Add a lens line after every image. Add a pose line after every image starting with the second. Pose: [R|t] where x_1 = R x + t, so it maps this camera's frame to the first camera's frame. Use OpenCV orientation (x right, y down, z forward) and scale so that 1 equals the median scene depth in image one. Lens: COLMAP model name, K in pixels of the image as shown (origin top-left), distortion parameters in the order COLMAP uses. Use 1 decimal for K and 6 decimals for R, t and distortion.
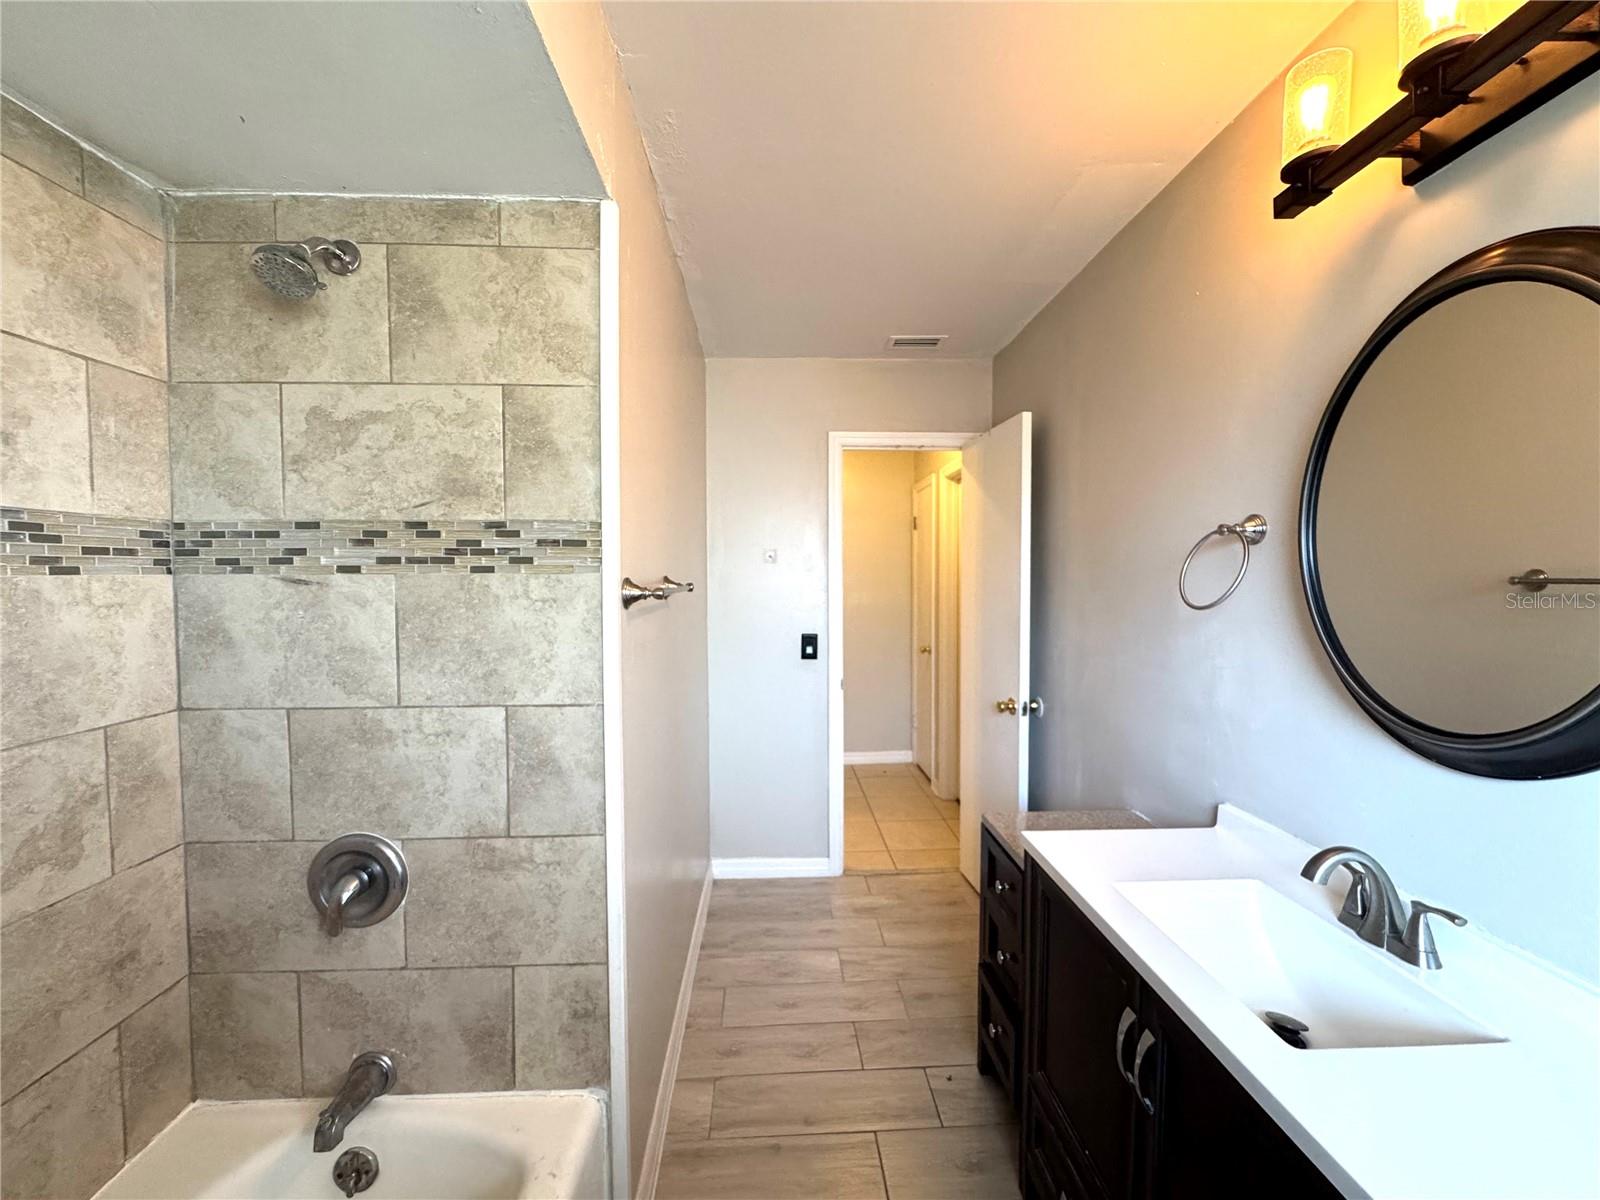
lens RADIAL K [[640.4, 0, 794.9], [0, 640.4, 601.4], [0, 0, 1]] dist [-0.007926, 0.000530]
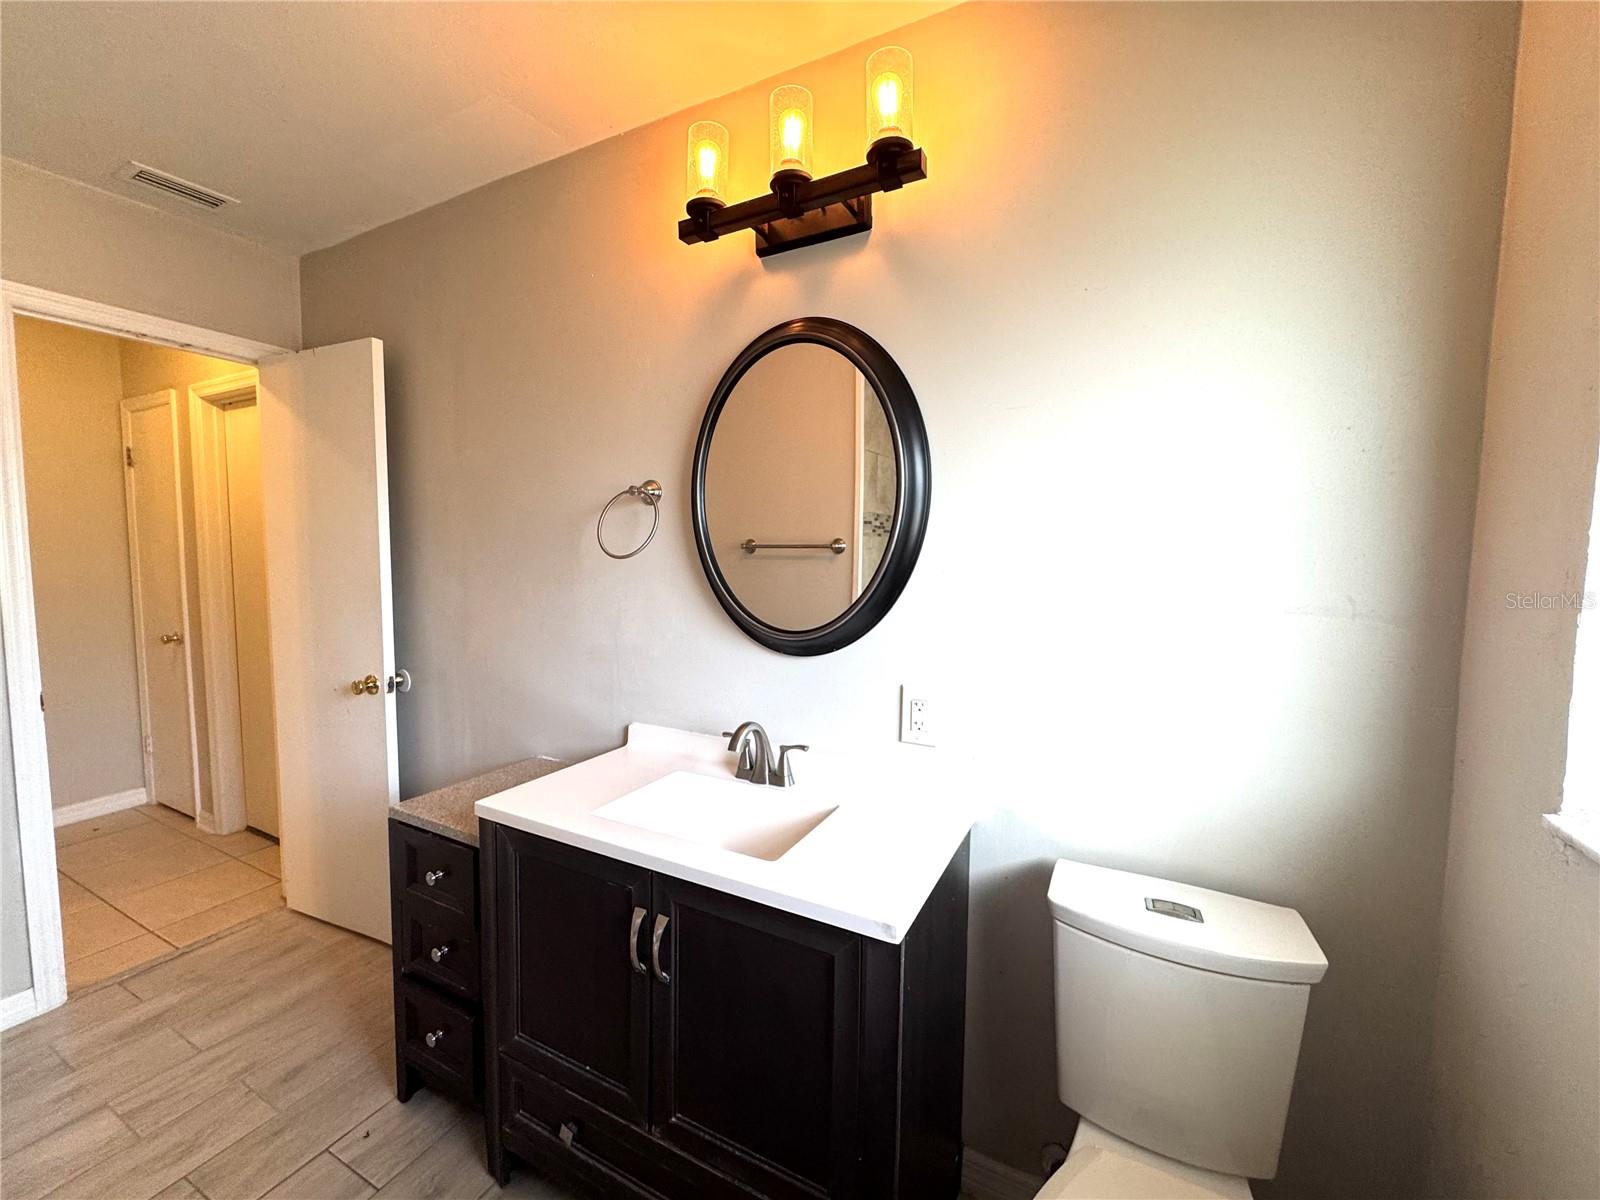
lens RADIAL K [[640.4, 0, 796.9], [0, 640.4, 602.9], [0, 0, 1]] dist [-0.007926, 0.000530]
pose [[0.486862, -0.051444, 0.871963, -0.161069], [0.018358, 0.998646, 0.048668, 0.031296], [-0.873286, -0.007687, 0.487147, 0.119227]]
